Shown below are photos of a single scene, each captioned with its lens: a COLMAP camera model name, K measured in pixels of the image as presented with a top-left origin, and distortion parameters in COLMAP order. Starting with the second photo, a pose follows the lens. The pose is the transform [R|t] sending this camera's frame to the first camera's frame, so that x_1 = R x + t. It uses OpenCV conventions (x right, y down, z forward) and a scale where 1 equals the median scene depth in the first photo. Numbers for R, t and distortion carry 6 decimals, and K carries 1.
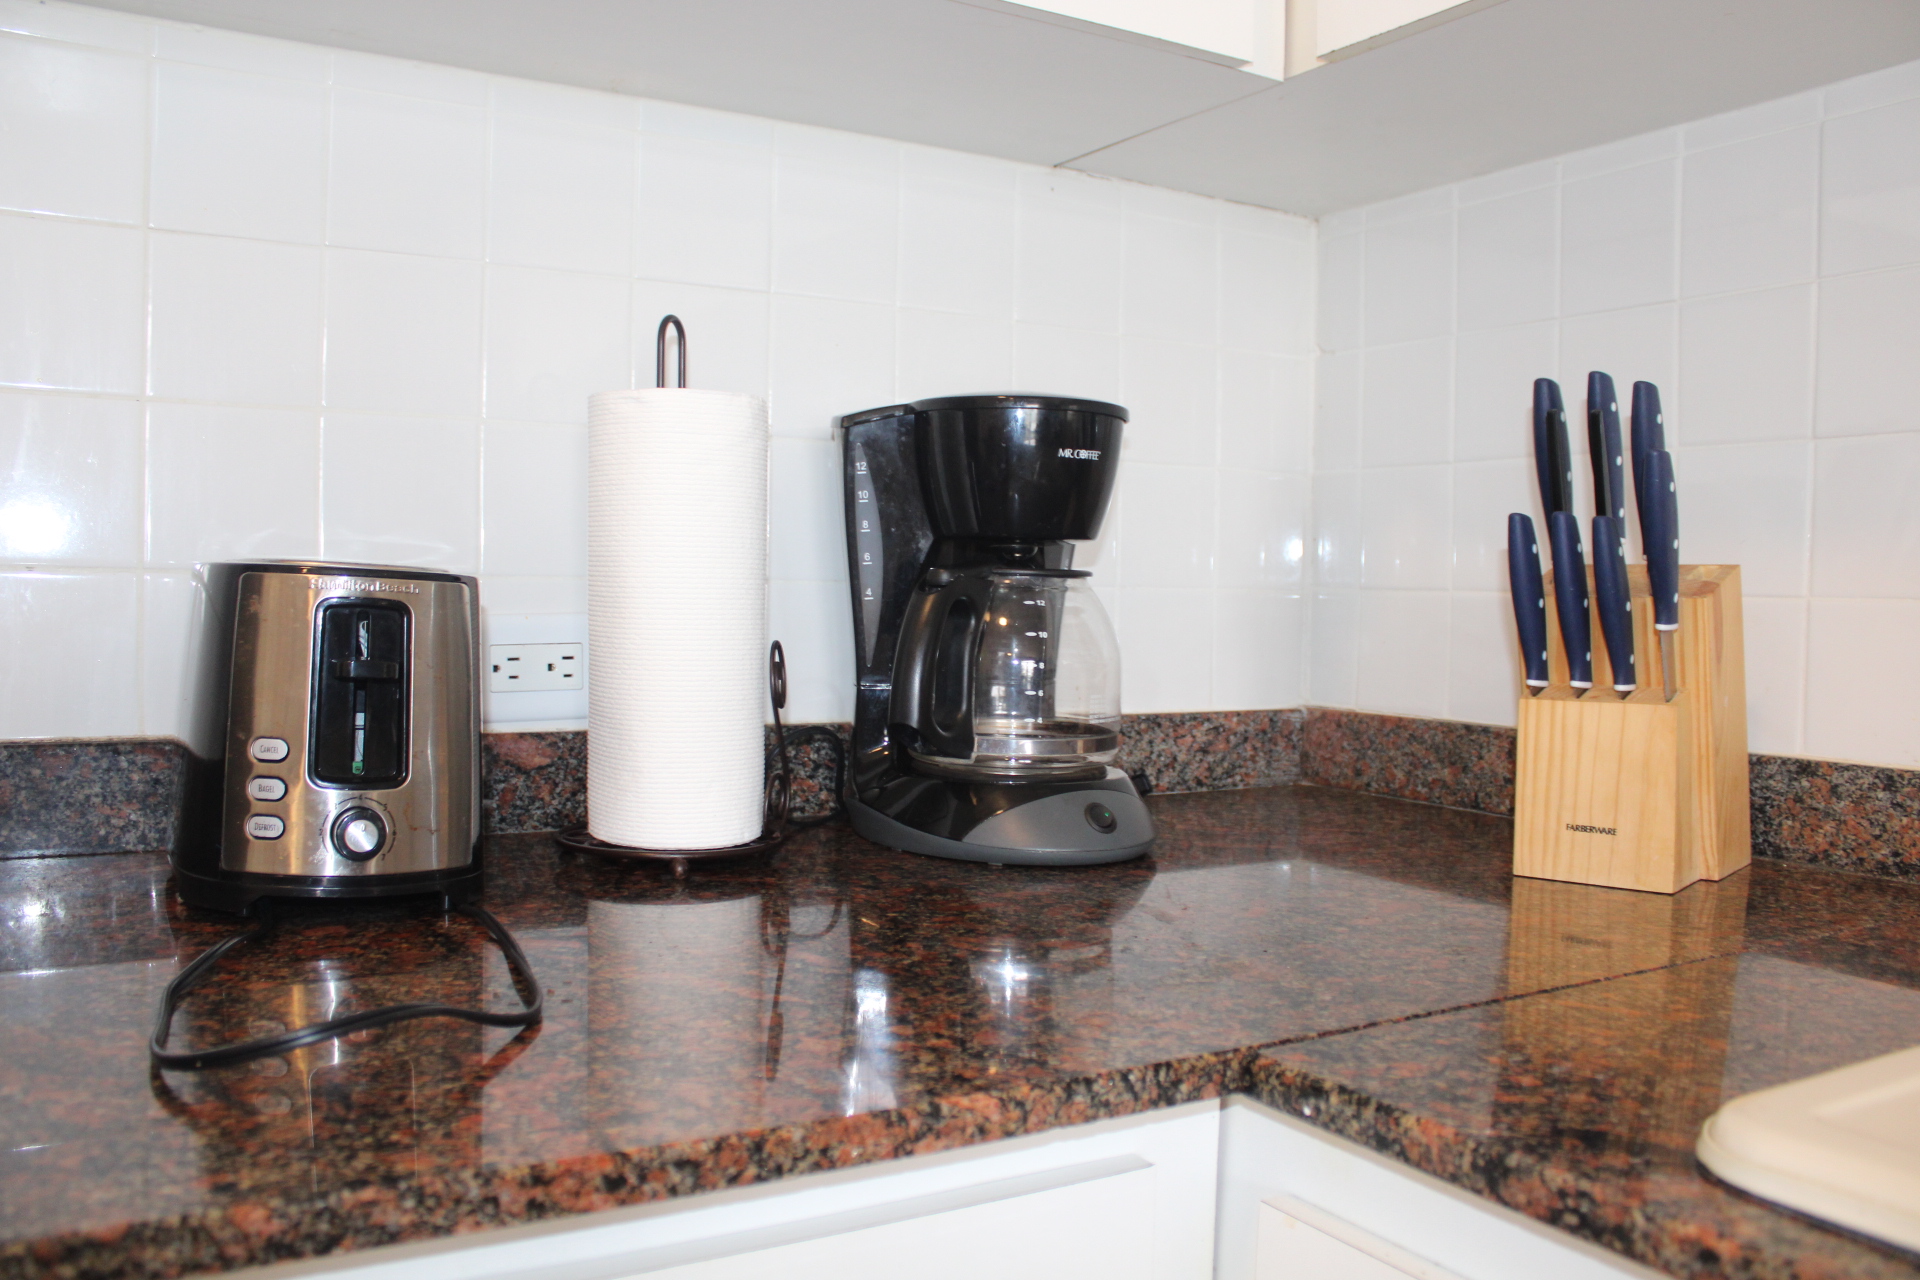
lens RADIAL K [[1581.8, 0, 960.0], [0, 1581.8, 640.0], [0, 0, 1]] dist [-0.004934, -0.002404]
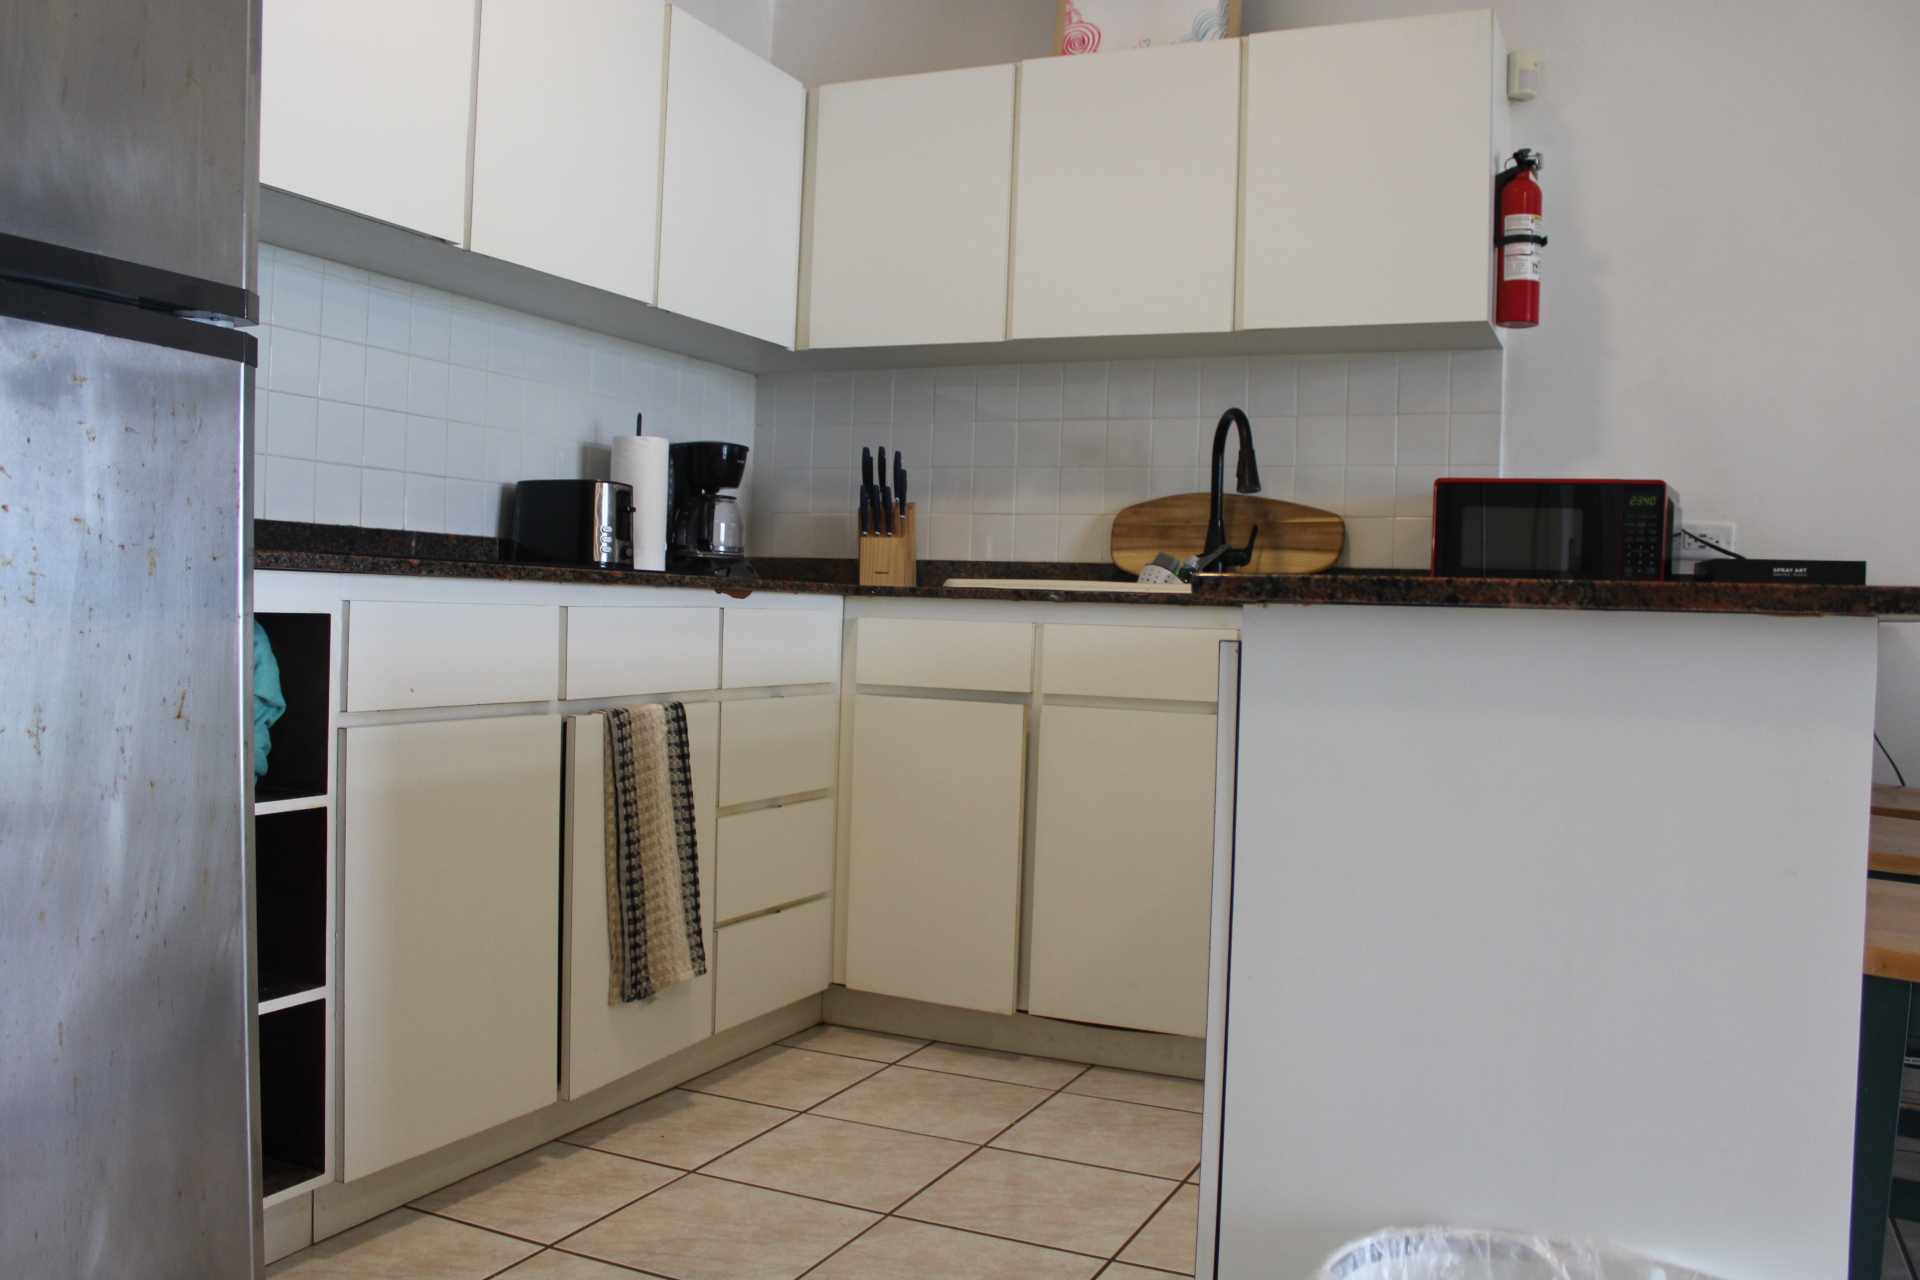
lens RADIAL K [[1581.8, 0, 960.0], [0, 1581.8, 640.0], [0, 0, 1]] dist [-0.004934, -0.002404]
pose [[0.850399, -0.004404, 0.526120, -1.329746], [-0.005417, 0.999839, 0.017125, 0.204103], [-0.526111, -0.017413, 0.850238, -2.145267]]
